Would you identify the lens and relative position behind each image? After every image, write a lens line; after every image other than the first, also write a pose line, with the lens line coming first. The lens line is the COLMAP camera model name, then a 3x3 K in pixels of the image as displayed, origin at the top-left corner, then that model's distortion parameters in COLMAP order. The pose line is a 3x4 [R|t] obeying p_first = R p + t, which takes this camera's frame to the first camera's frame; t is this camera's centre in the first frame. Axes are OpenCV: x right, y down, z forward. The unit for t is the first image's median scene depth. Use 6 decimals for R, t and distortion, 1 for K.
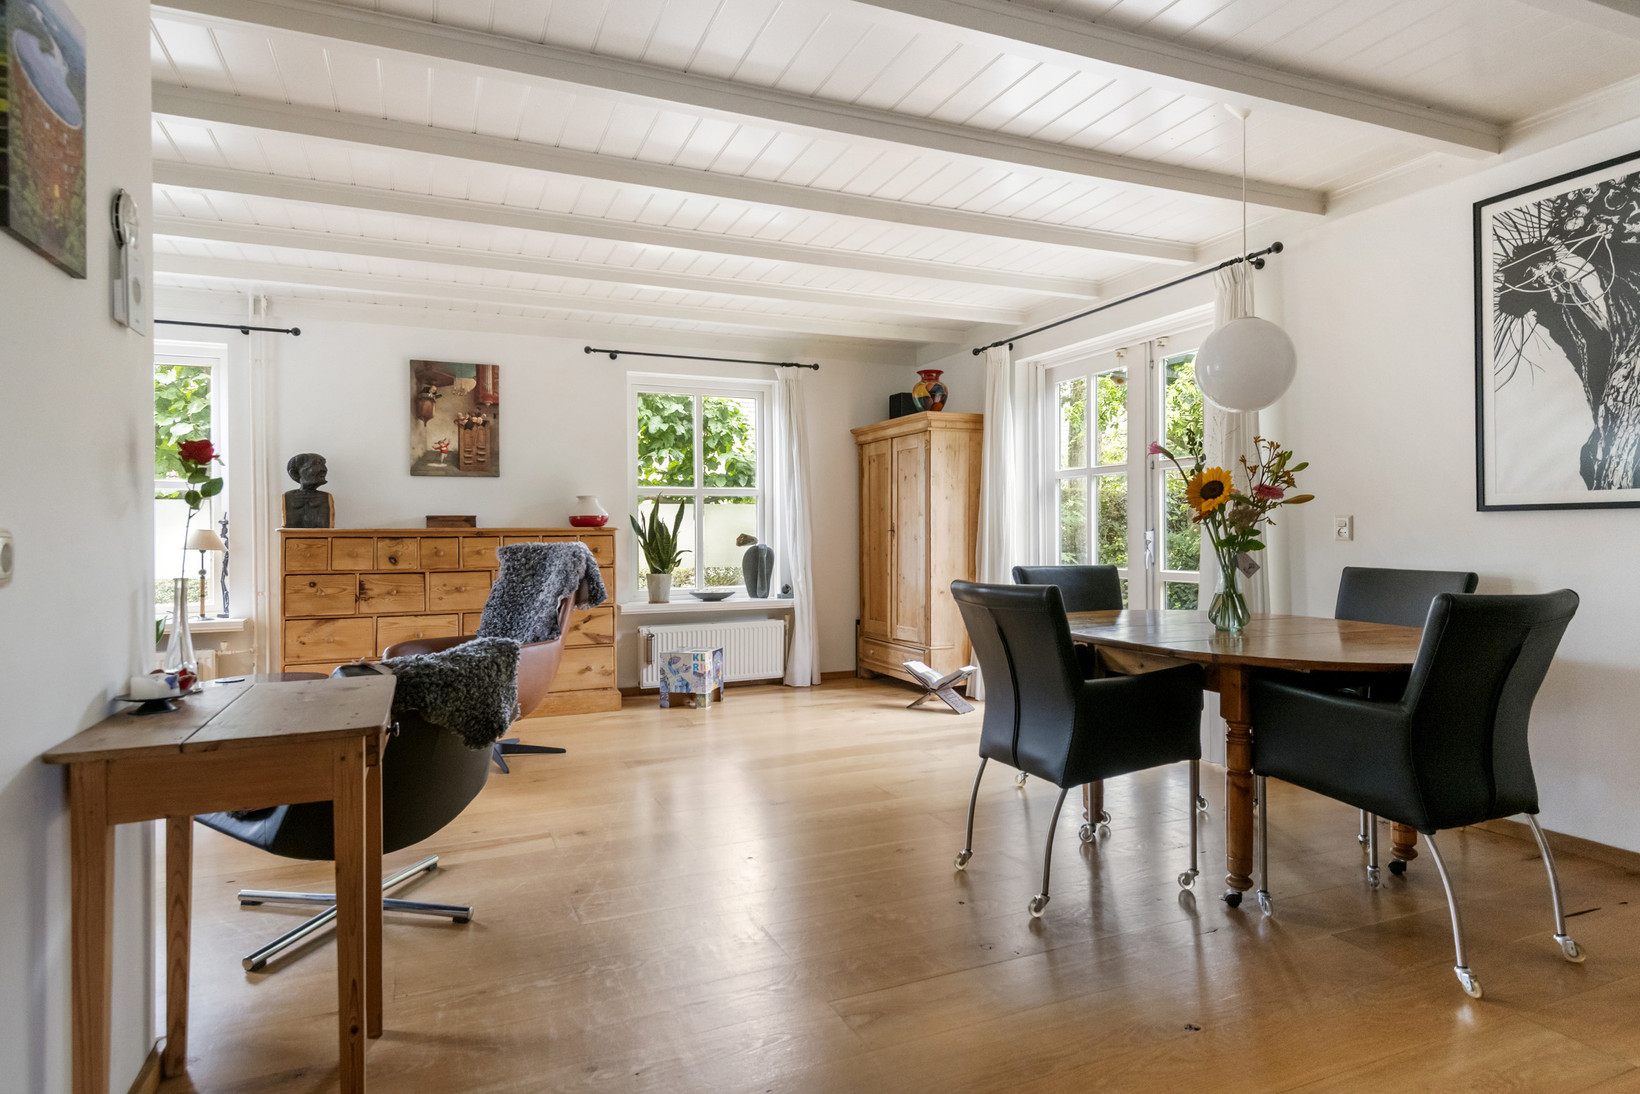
lens RADIAL K [[939.2, 0, 852.3], [0, 939.2, 536.0], [0, 0, 1]] dist [0.026672, -0.028800]
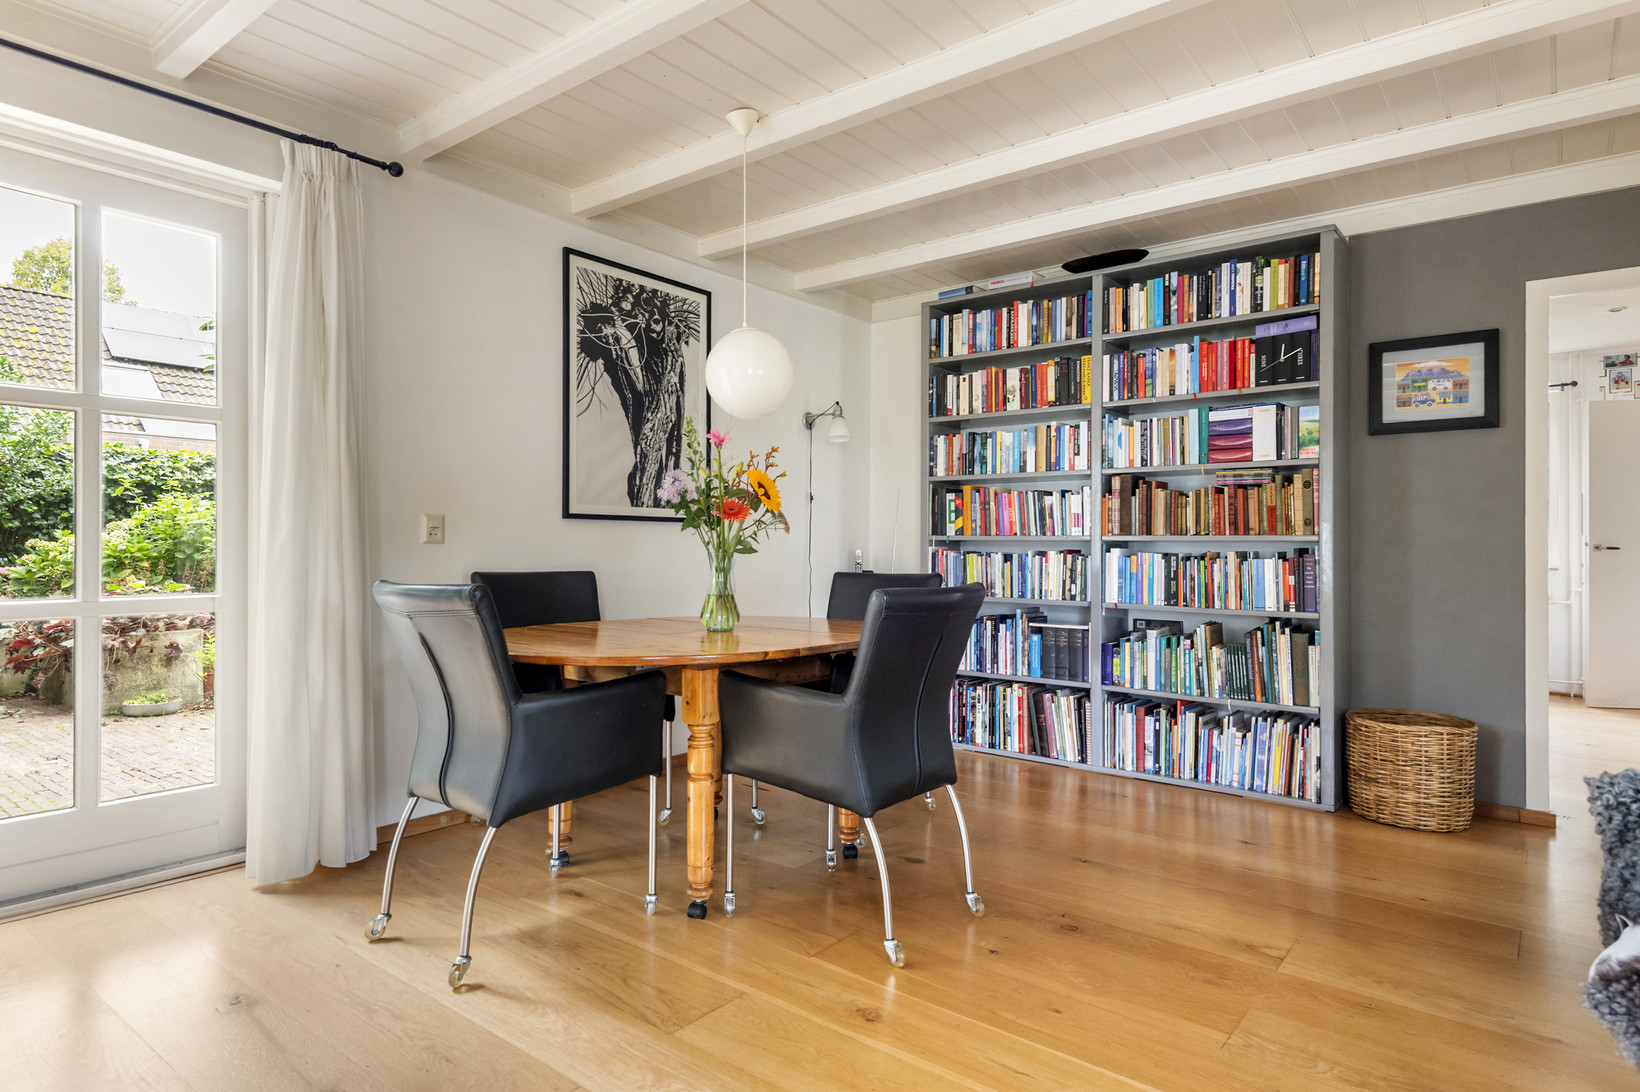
lens RADIAL K [[907.5, 0, 844.0], [0, 907.5, 551.5], [0, 0, 1]] dist [0.019811, -0.000588]
pose [[-0.471635, 0.001323, 0.881793, -0.276536], [0.000981, 0.999999, -0.000976, 0.009193], [-0.881793, 0.000405, -0.471636, 0.727620]]
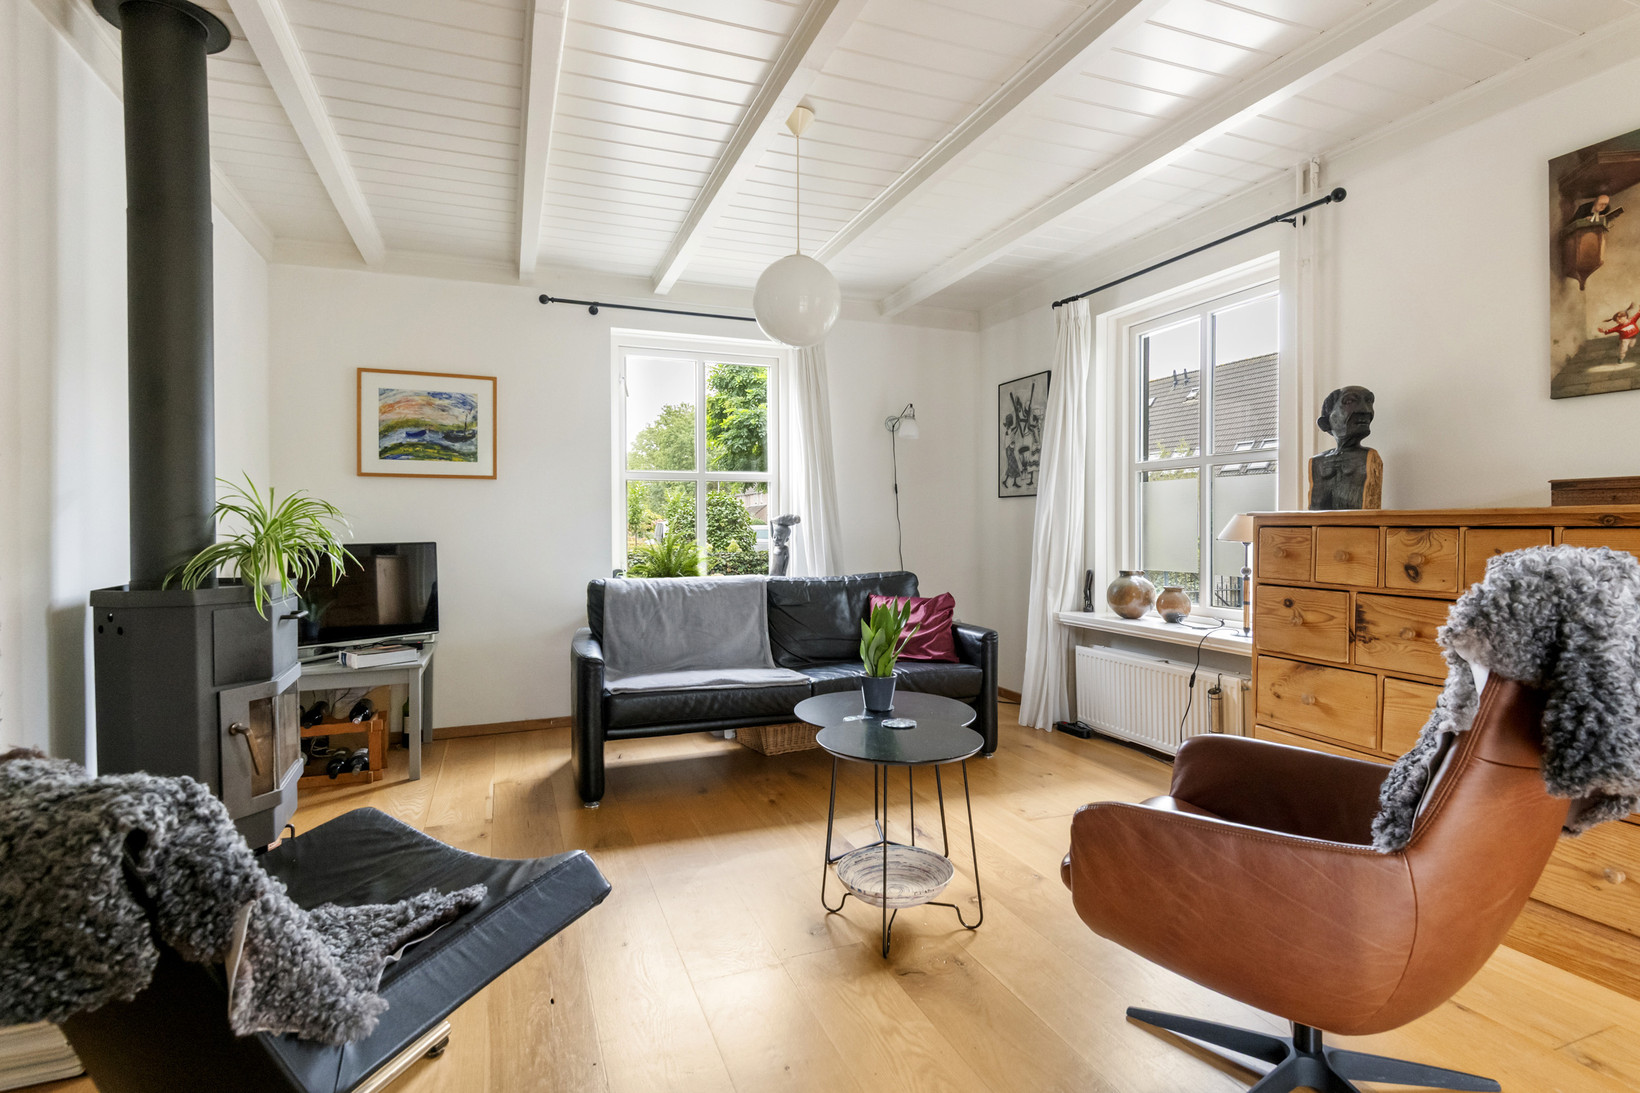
lens RADIAL K [[819.2, 0, 829.6], [0, 819.2, 532.4], [0, 0, 1]] dist [0.033403, -0.026493]
pose [[-0.042767, 0.017782, -0.998927, -0.026204], [-0.001714, 0.999839, 0.017872, -0.002610], [0.999084, 0.002476, -0.042729, 0.646916]]
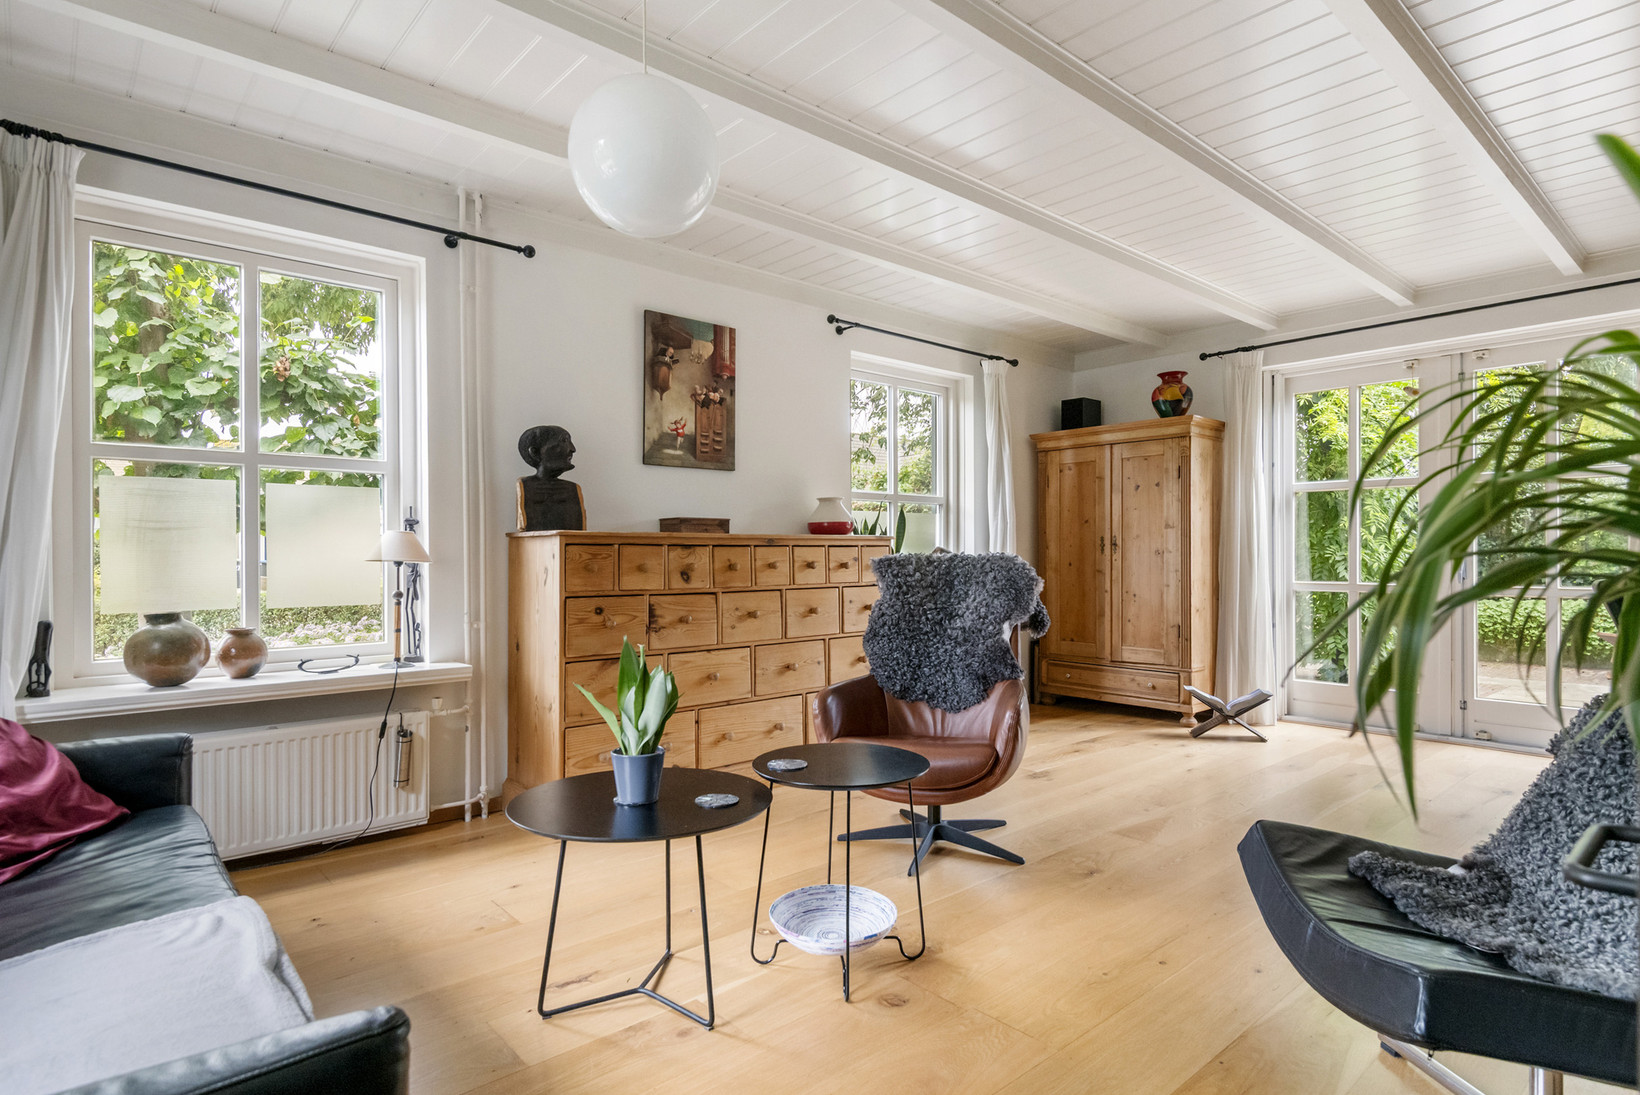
lens RADIAL K [[863.1, 0, 816.9], [0, 863.1, 557.4], [0, 0, 1]] dist [0.018084, -0.000529]
pose [[0.955473, 0.004416, 0.295045, -0.538784], [-0.004319, 0.999990, -0.000981, 0.010365], [-0.295047, -0.000337, 0.955483, 0.301150]]
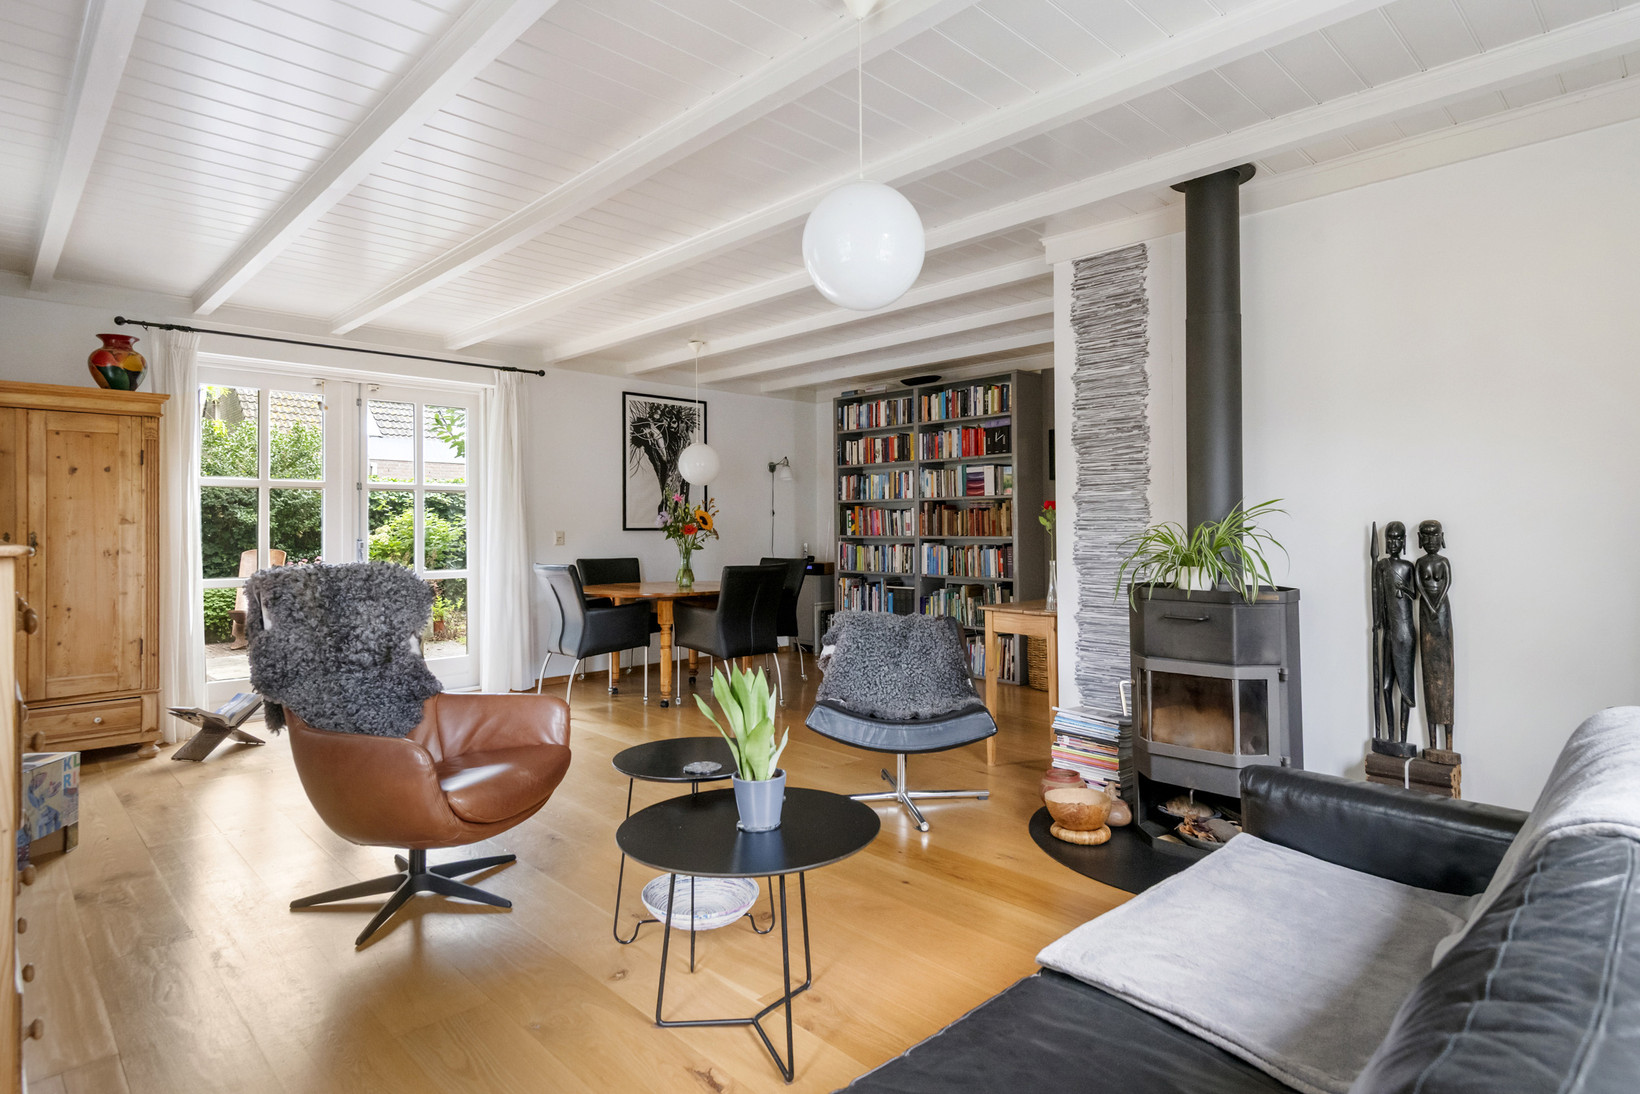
lens RADIAL K [[865.7, 0, 823.2], [0, 865.7, 522.5], [0, 0, 1]] dist [0.020123, -0.000098]
pose [[-0.340348, 0.016828, 0.940149, -0.837806], [0.010356, 0.999846, -0.014148, -0.006841], [-0.940242, 0.004921, -0.340470, 0.746398]]
